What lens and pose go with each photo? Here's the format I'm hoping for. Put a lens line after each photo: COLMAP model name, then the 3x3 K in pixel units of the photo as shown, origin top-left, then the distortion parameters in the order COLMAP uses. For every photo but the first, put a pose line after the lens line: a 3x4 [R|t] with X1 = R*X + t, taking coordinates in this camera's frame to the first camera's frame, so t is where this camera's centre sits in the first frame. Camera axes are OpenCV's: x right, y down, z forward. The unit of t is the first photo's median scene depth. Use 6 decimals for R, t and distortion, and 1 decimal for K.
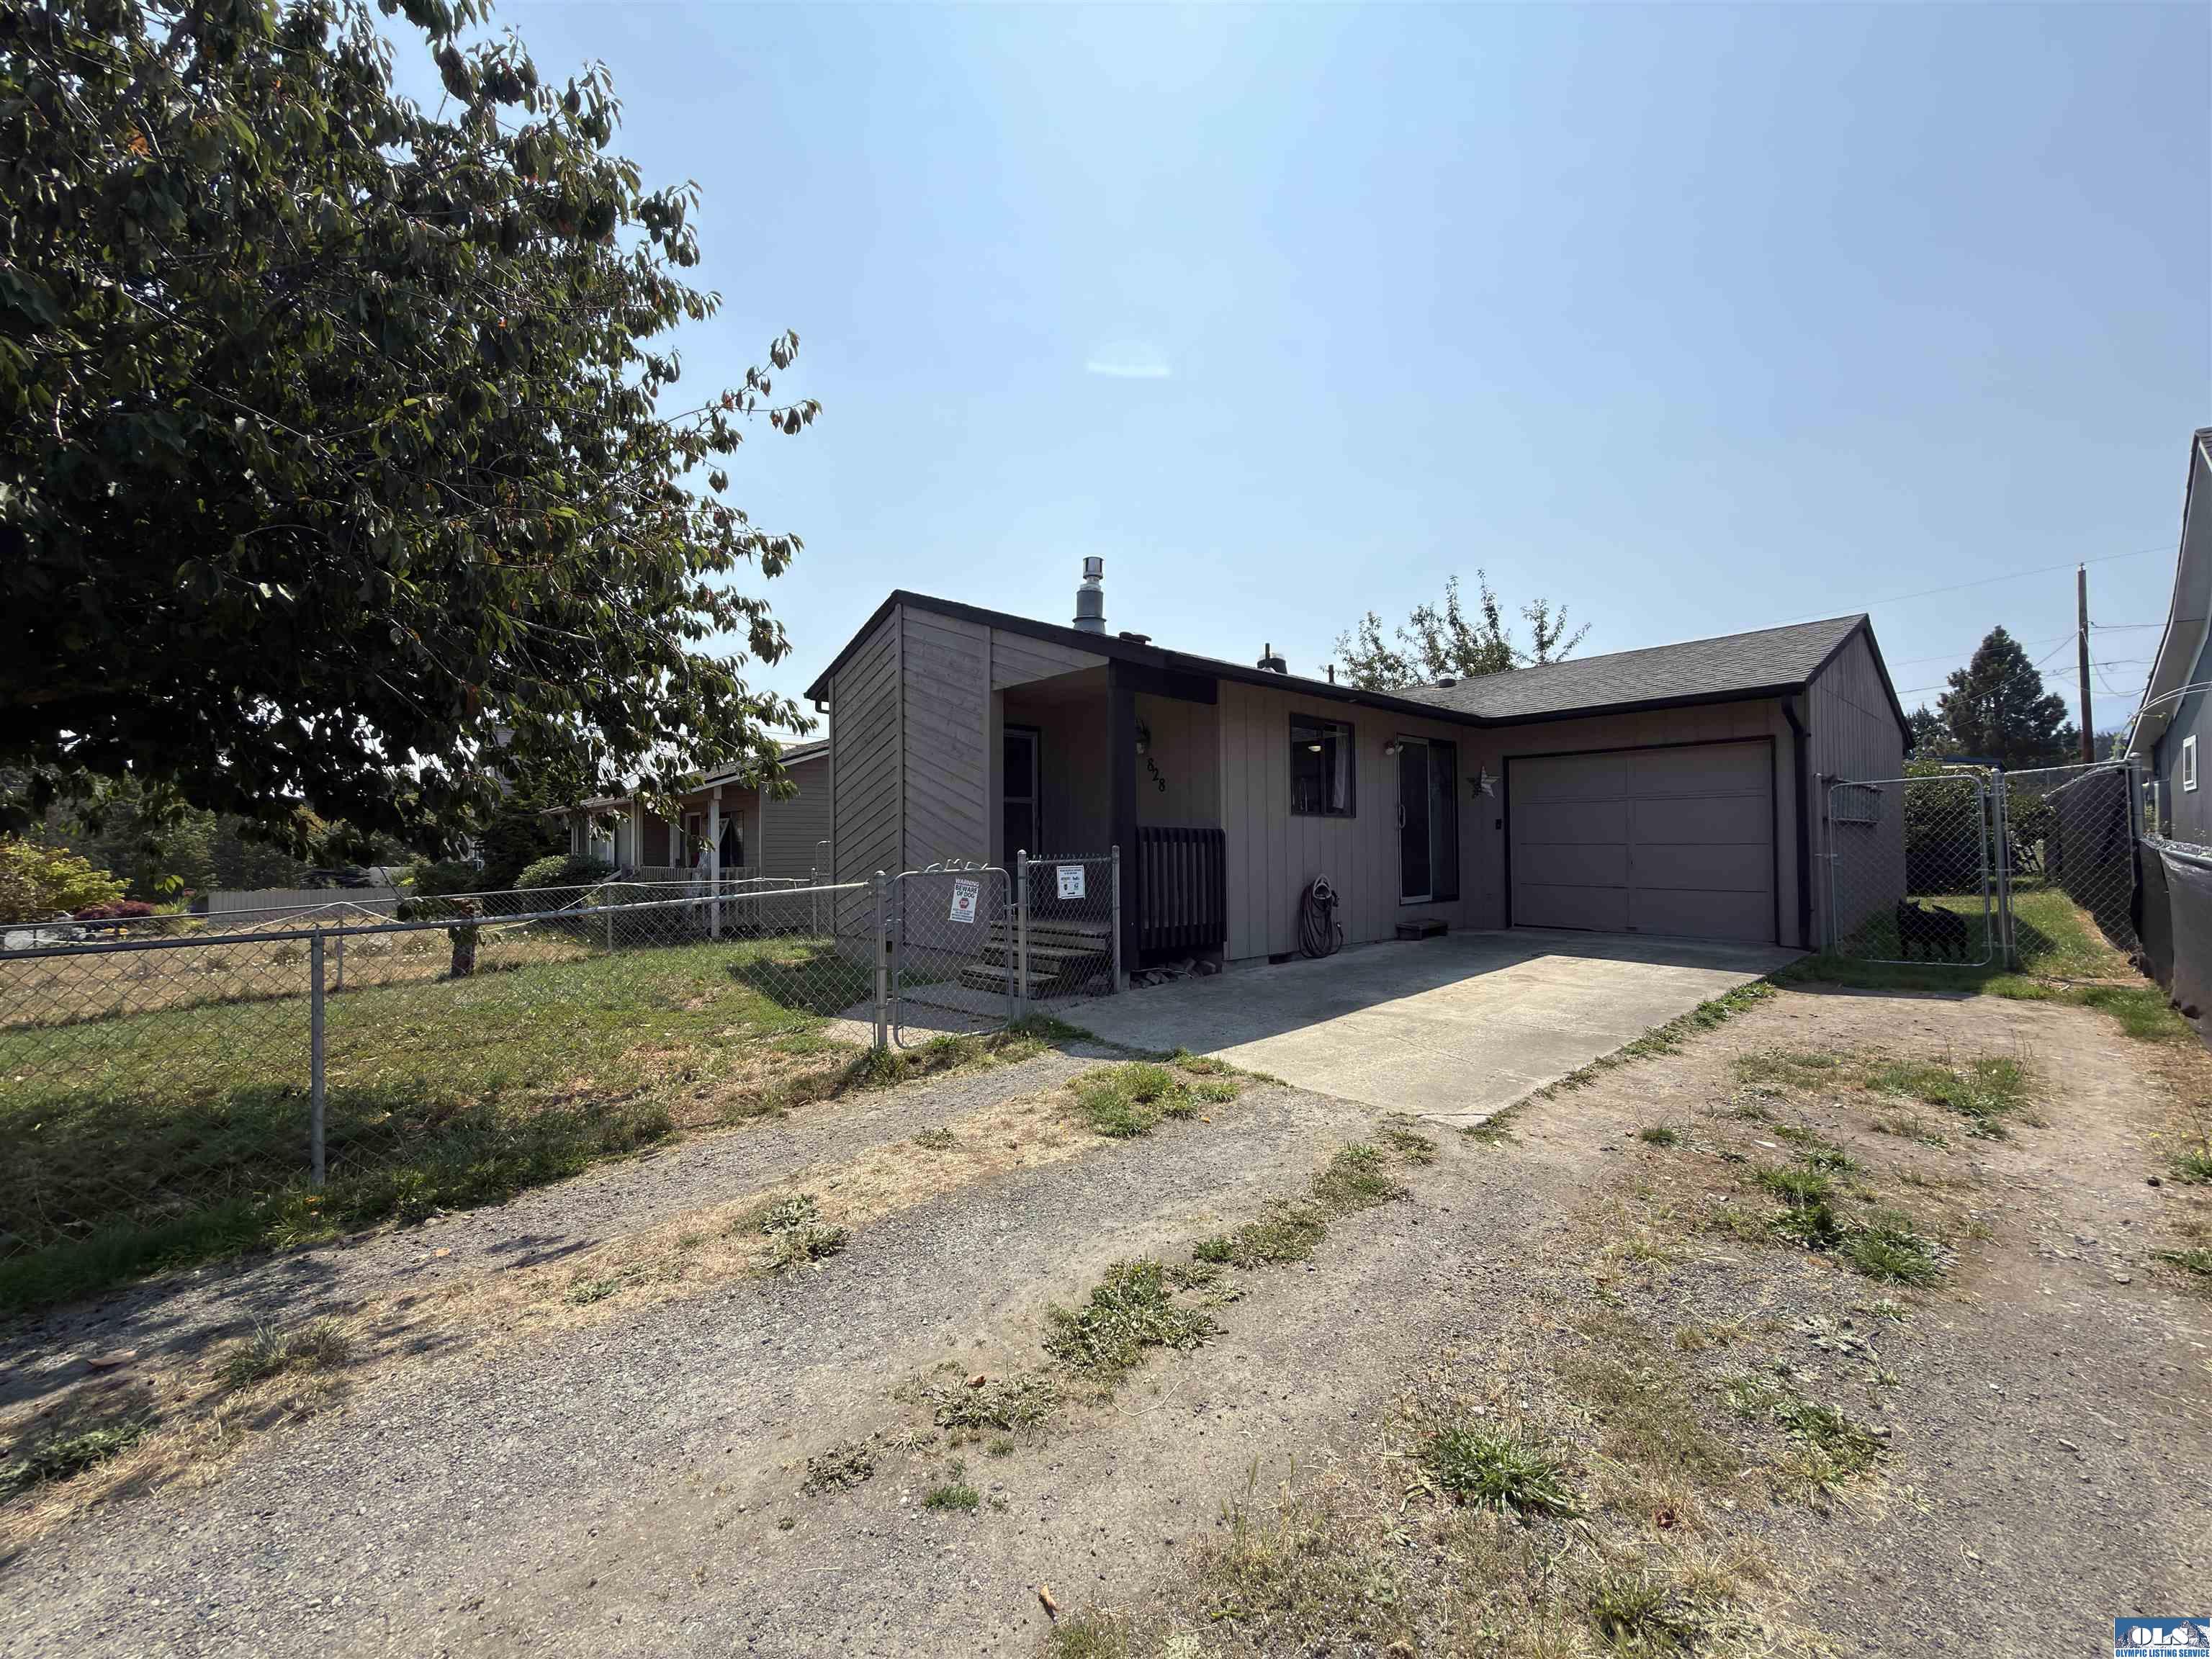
lens RADIAL K [[871.4, 0, 1100.3], [0, 871.4, 832.4], [0, 0, 1]] dist [-0.003236, 0.000552]
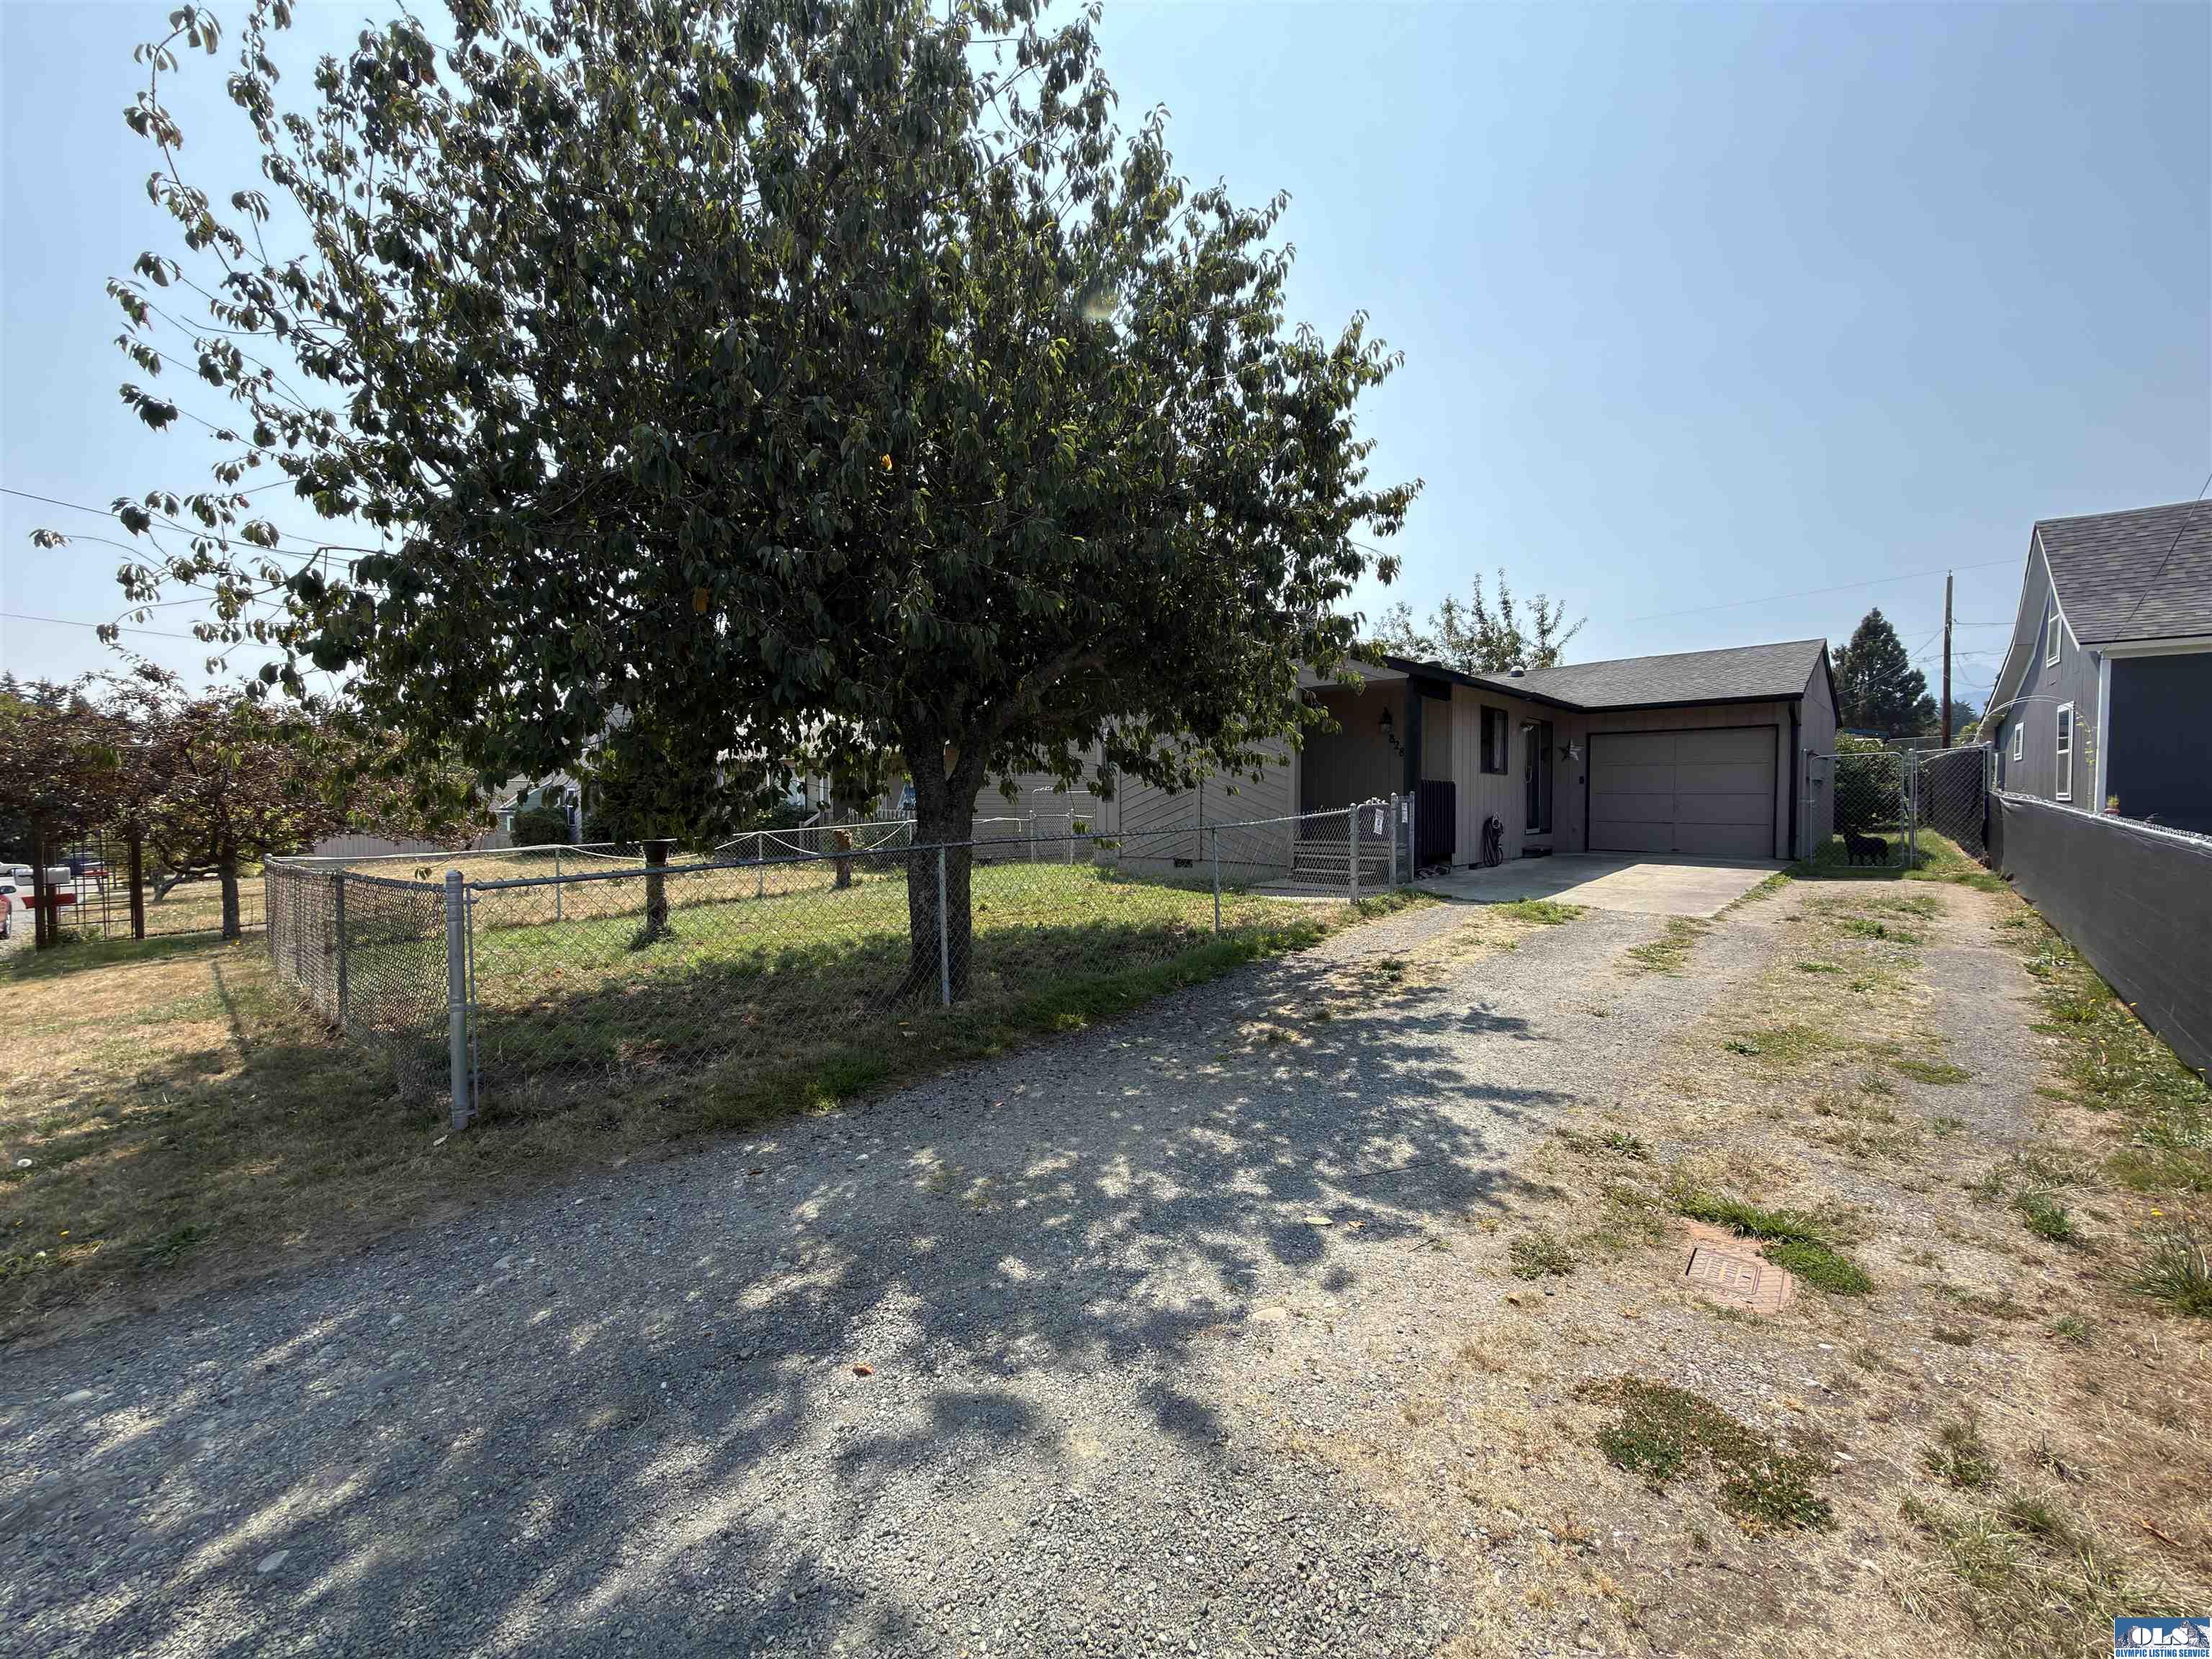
lens RADIAL K [[871.4, 0, 1112.9], [0, 871.4, 826.7], [0, 0, 1]] dist [-0.003236, 0.000552]
pose [[0.995771, 0.001271, 0.091863, -0.472697], [-0.005383, 0.998993, 0.044532, 0.007788], [-0.091714, -0.044838, 0.994775, -0.382577]]
